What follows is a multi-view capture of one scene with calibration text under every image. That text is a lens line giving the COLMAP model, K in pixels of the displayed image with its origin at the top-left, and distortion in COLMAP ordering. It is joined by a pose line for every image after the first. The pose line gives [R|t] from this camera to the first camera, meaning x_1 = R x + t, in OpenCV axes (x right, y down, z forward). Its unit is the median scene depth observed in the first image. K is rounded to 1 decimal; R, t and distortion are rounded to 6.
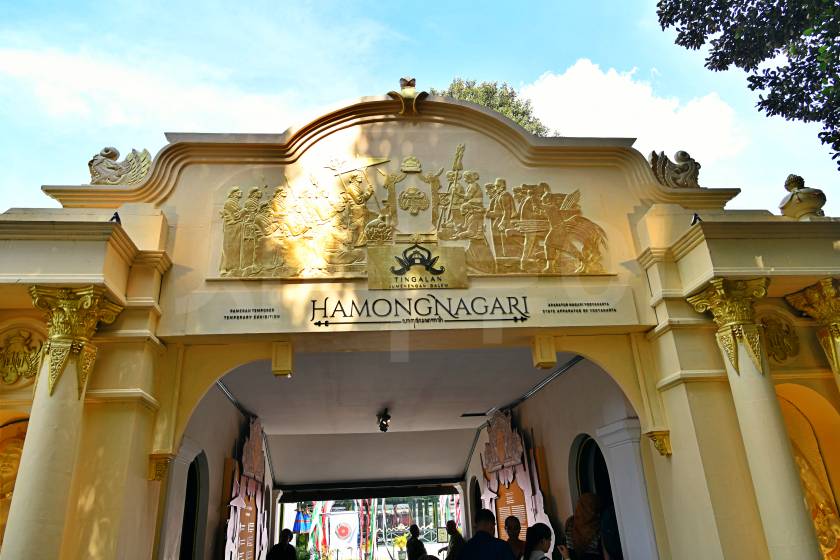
lens RADIAL K [[564.7, 0, 420.0], [0, 564.7, 280.0], [0, 0, 1]] dist [0.004766, 0.000640]
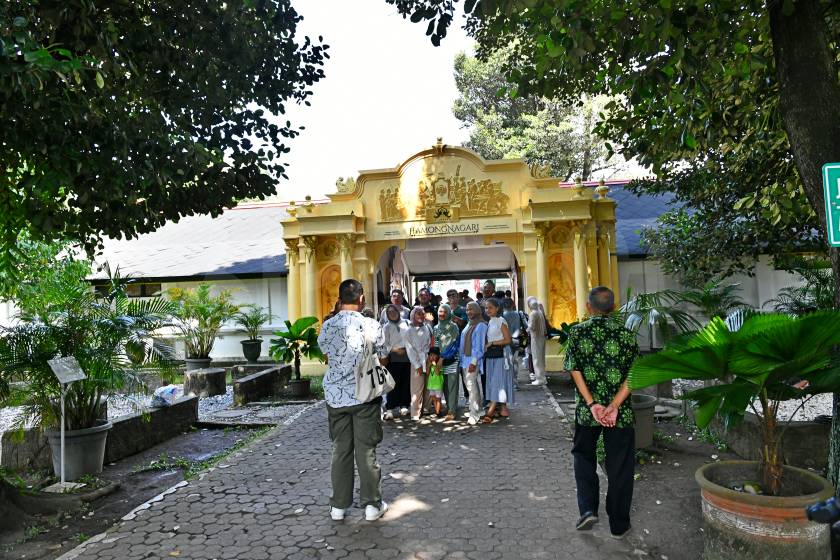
lens RADIAL K [[632.3, 0, 420.0], [0, 632.3, 280.0], [0, 0, 1]] dist [-0.015007, 0.000045]
pose [[0.970382, 0.006151, -0.241498, 0.680501], [0.085252, 0.926640, 0.366157, -0.926072], [0.226033, -0.375900, 0.898670, -2.146340]]
